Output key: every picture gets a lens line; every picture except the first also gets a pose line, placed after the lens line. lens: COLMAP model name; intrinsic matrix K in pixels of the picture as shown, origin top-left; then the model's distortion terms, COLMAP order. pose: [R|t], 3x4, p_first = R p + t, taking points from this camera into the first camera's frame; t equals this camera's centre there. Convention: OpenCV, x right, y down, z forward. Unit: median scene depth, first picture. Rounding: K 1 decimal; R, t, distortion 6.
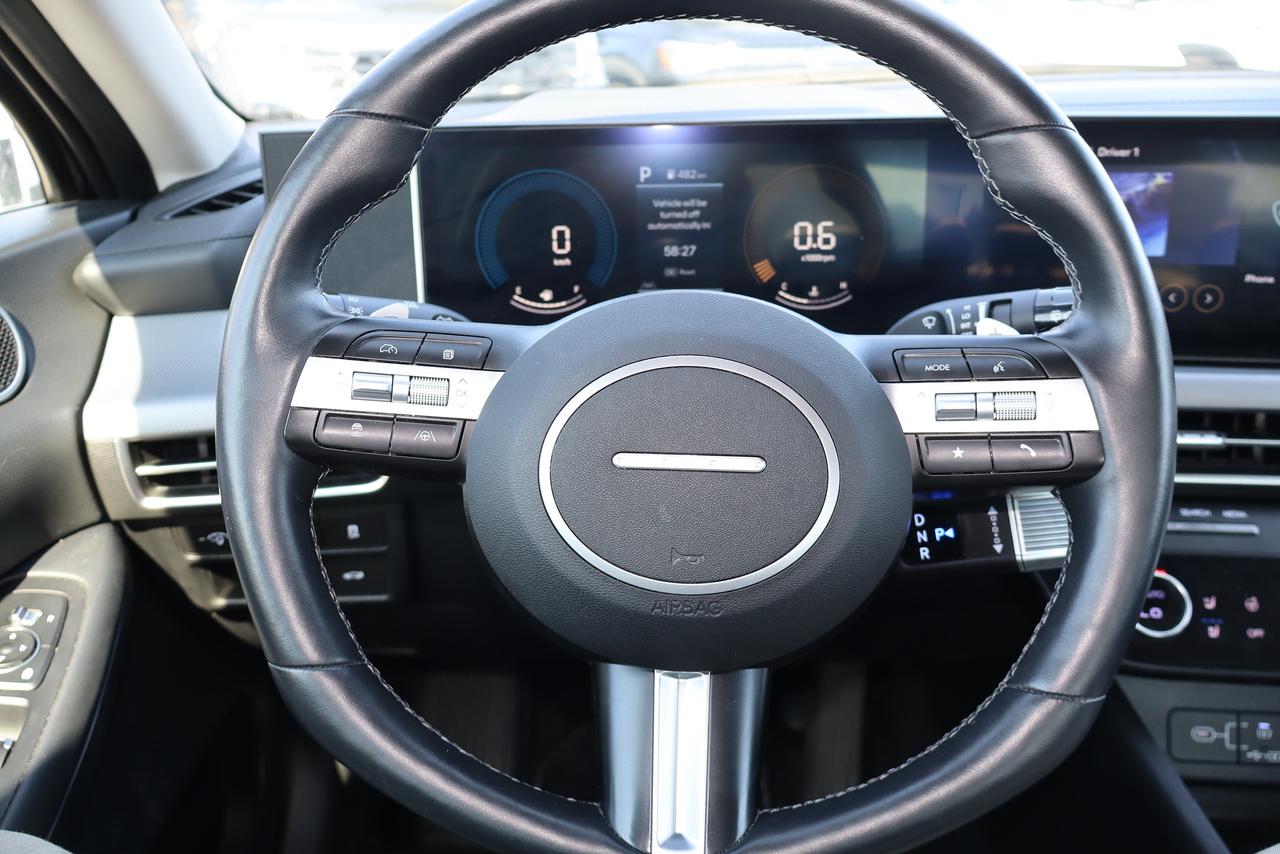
lens RADIAL K [[1054.3, 0, 643.3], [0, 1054.3, 427.1], [0, 0, 1]] dist [-0.003432, -0.017489]
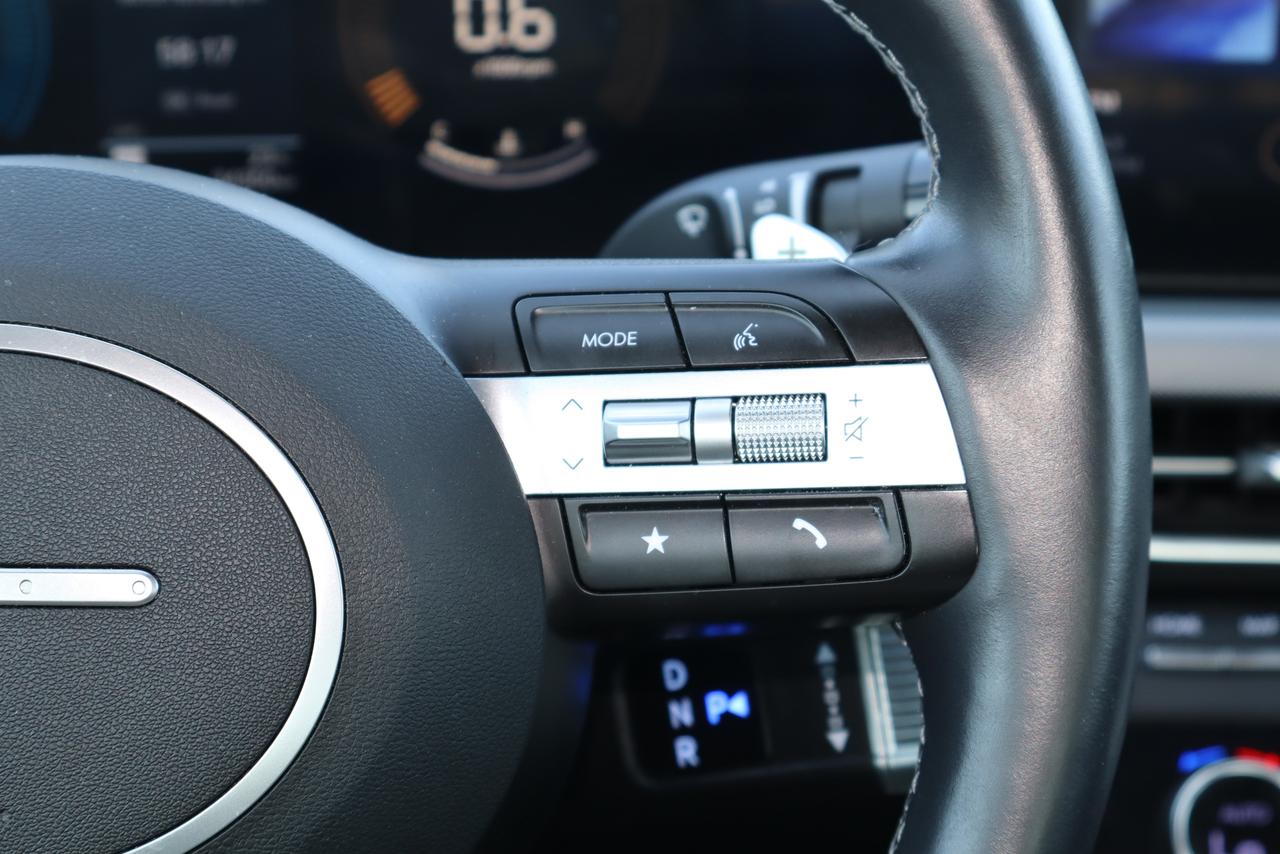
lens RADIAL K [[2216.4, 0, 650.0], [0, 2216.4, 424.1], [0, 0, 1]] dist [0.018119, 0.000000]
pose [[0.996253, -0.017618, 0.084667, 0.184650], [0.016798, 0.999805, 0.010395, -0.026366], [-0.084834, -0.008934, 0.996355, 0.094217]]
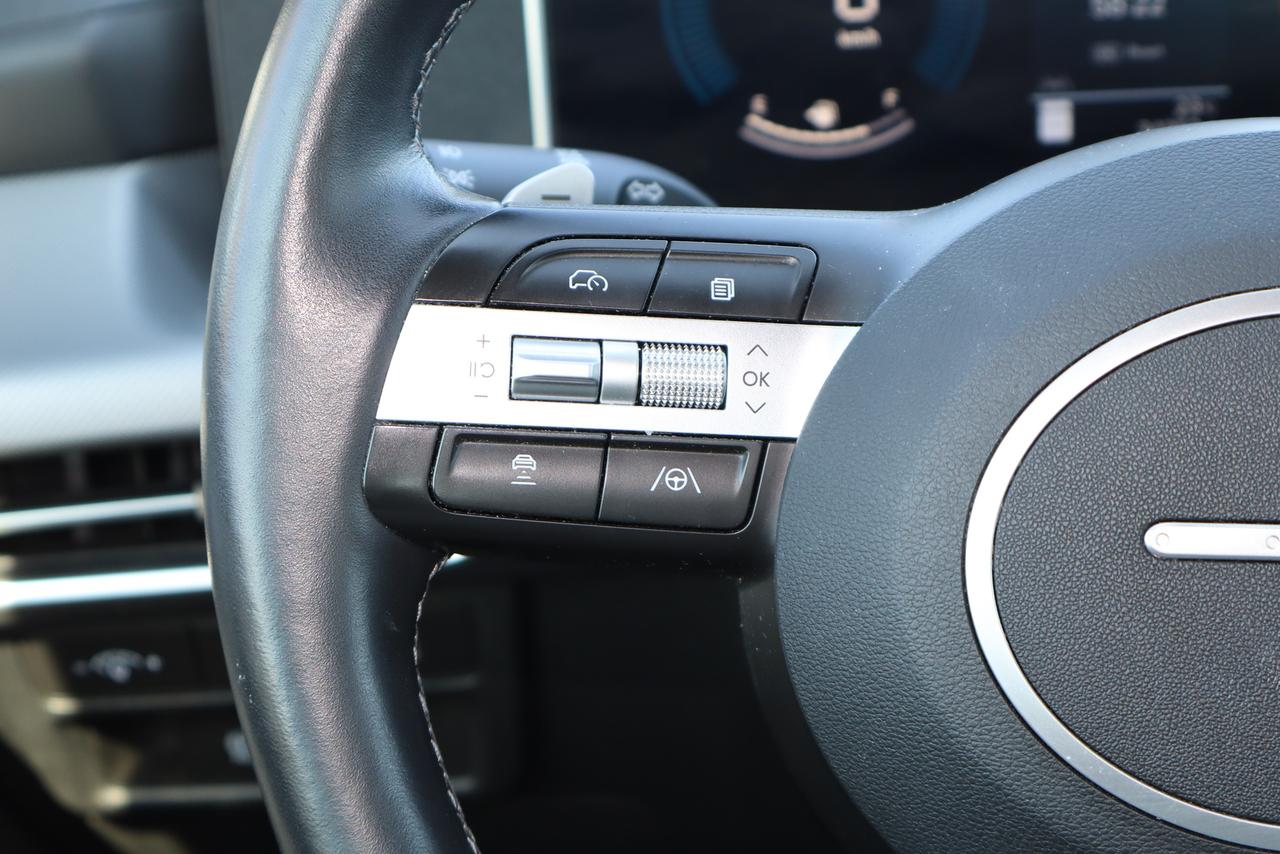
lens RADIAL K [[2216.4, 0, 636.4], [0, 2216.4, 418.6], [0, 0, 1]] dist [0.018119, 0.000000]
pose [[0.996227, -0.017640, -0.084978, -0.122997], [0.020716, 0.999156, 0.035458, -0.041673], [0.084281, -0.037085, 0.995752, 0.077009]]
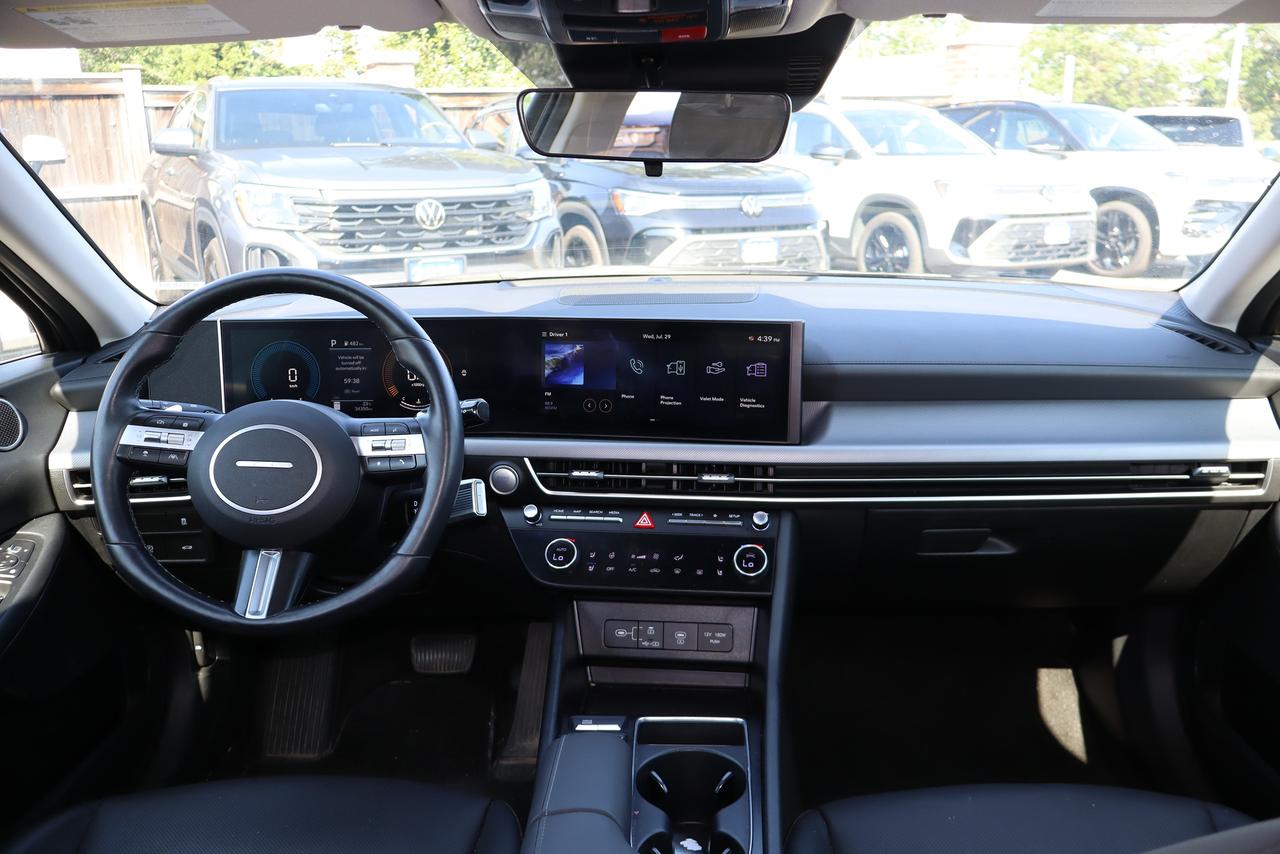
lens RADIAL K [[1054.3, 0, 641.7], [0, 1054.3, 431.7], [0, 0, 1]] dist [-0.003432, -0.017489]
pose [[0.999841, 0.006145, -0.016718, 0.809693], [-0.007811, 0.994806, -0.101484, 0.166193], [0.016008, 0.101599, 0.994697, -1.266487]]
